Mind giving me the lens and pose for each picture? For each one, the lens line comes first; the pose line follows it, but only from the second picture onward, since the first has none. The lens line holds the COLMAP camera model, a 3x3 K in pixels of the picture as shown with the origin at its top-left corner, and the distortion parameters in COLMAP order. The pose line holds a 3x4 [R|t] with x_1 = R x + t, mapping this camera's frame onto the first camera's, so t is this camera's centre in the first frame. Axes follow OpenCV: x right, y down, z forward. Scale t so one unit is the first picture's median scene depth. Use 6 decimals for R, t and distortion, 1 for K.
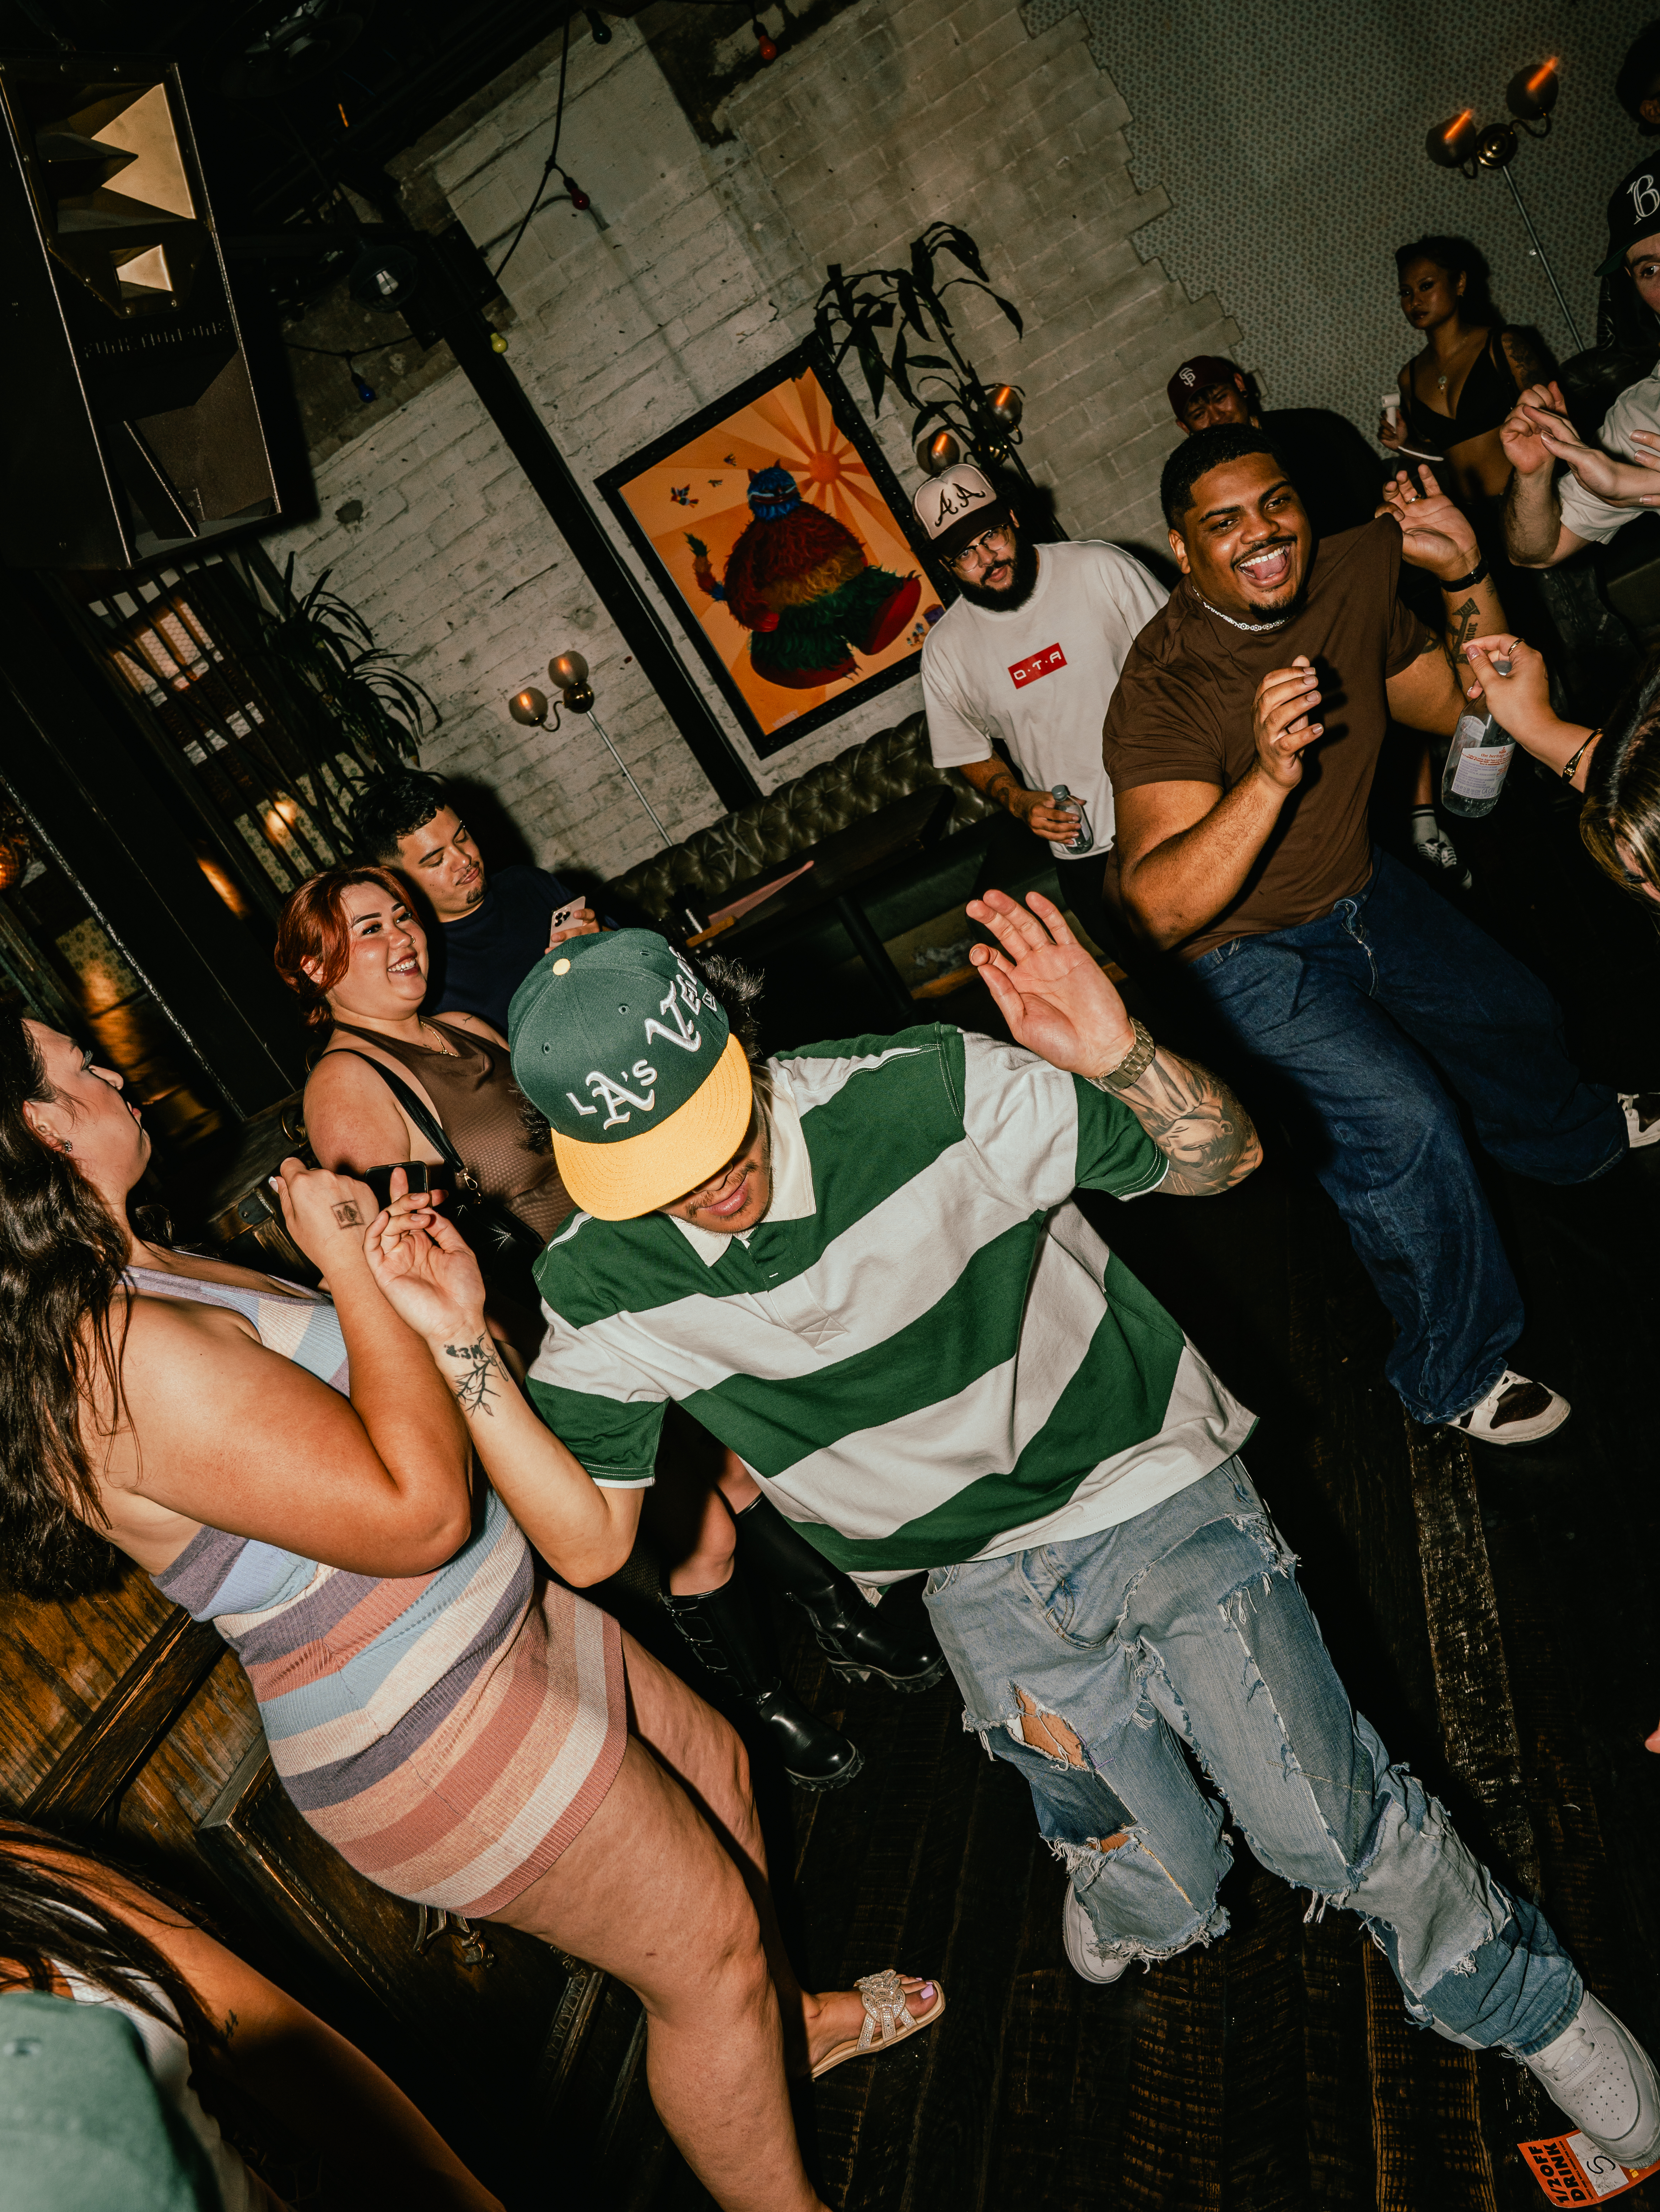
lens RADIAL K [[1802.0, 0, 822.5], [0, 1802.0, 1105.7], [0, 0, 1]] dist [-0.113103, 0.100720]
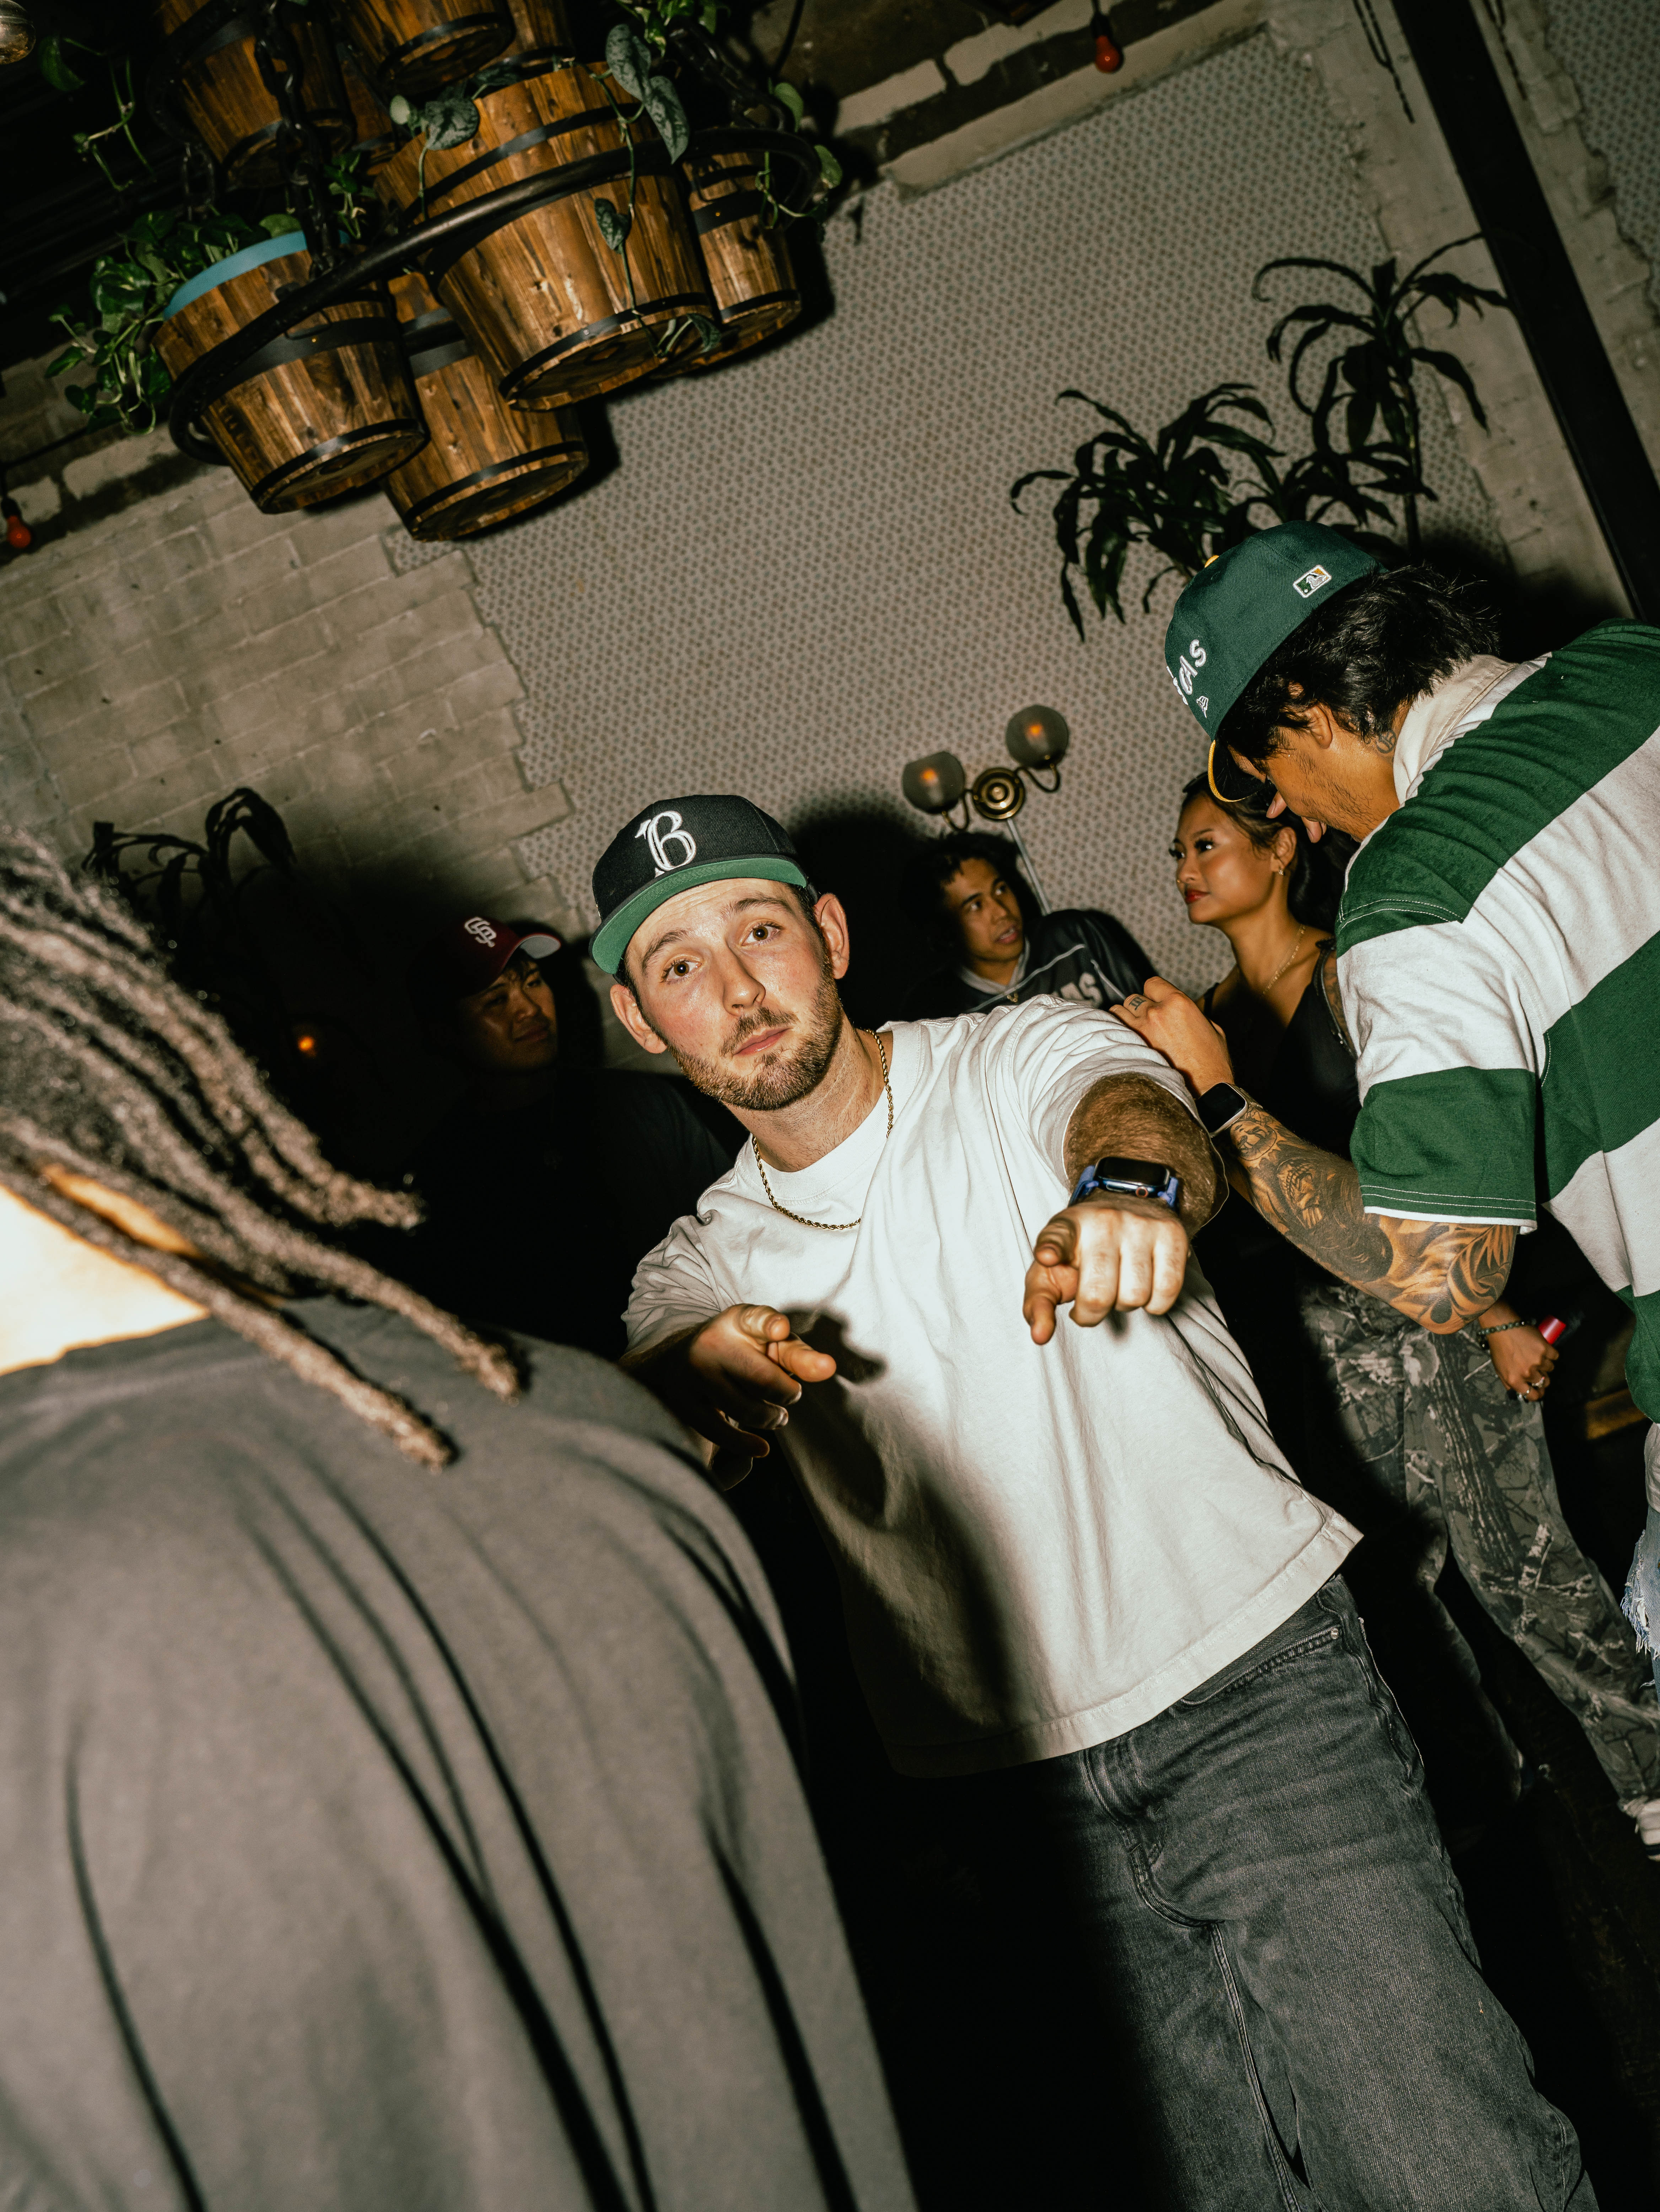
lens RADIAL K [[2607.0, 0, 817.4], [0, 2607.0, 1119.5], [0, 0, 1]] dist [0.052643, 0.000000]
pose [[0.983360, 0.115993, 0.139815, 0.154618], [-0.067697, 0.948165, -0.310483, -0.061133], [-0.168582, 0.295852, 0.940240, 0.007812]]
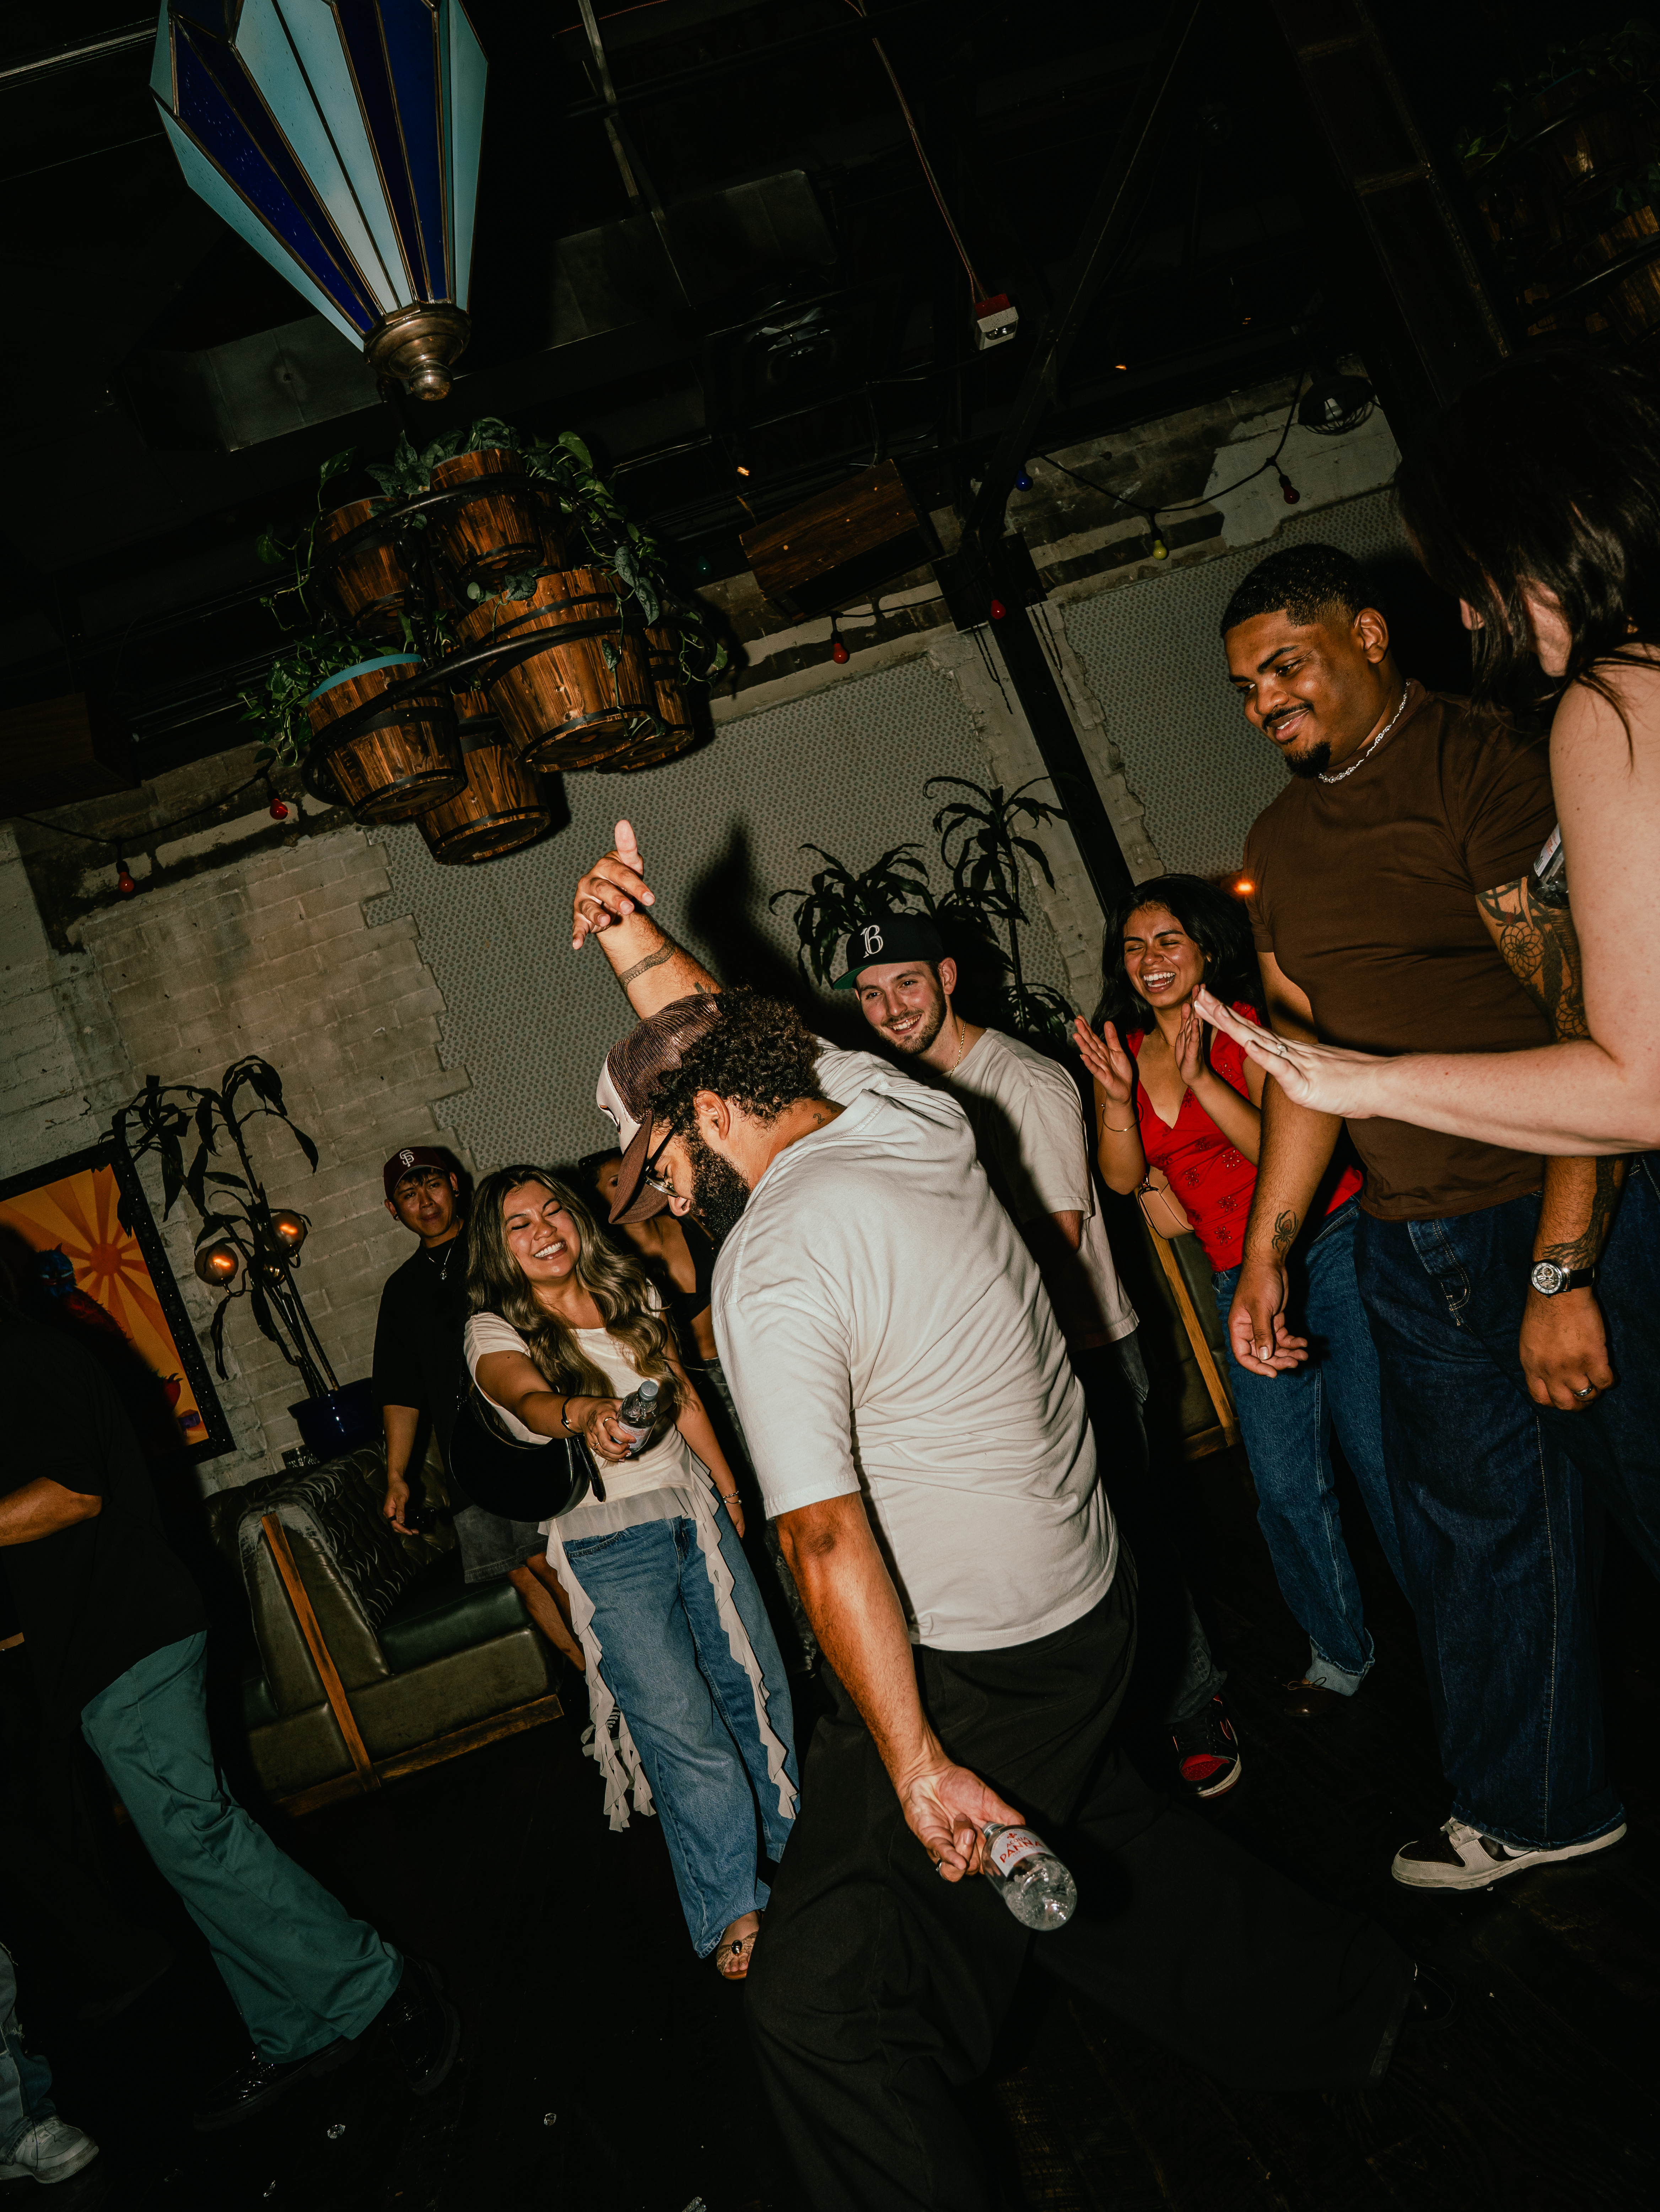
lens RADIAL K [[1732.7, 0, 815.1], [0, 1732.7, 1109.9], [0, 0, 1]] dist [-0.124571, 0.094888]
pose [[0.940239, 0.197746, 0.277213, 0.099455], [-0.041741, 0.874892, -0.482516, 0.014154], [-0.337947, 0.442109, 0.830862, 0.031746]]
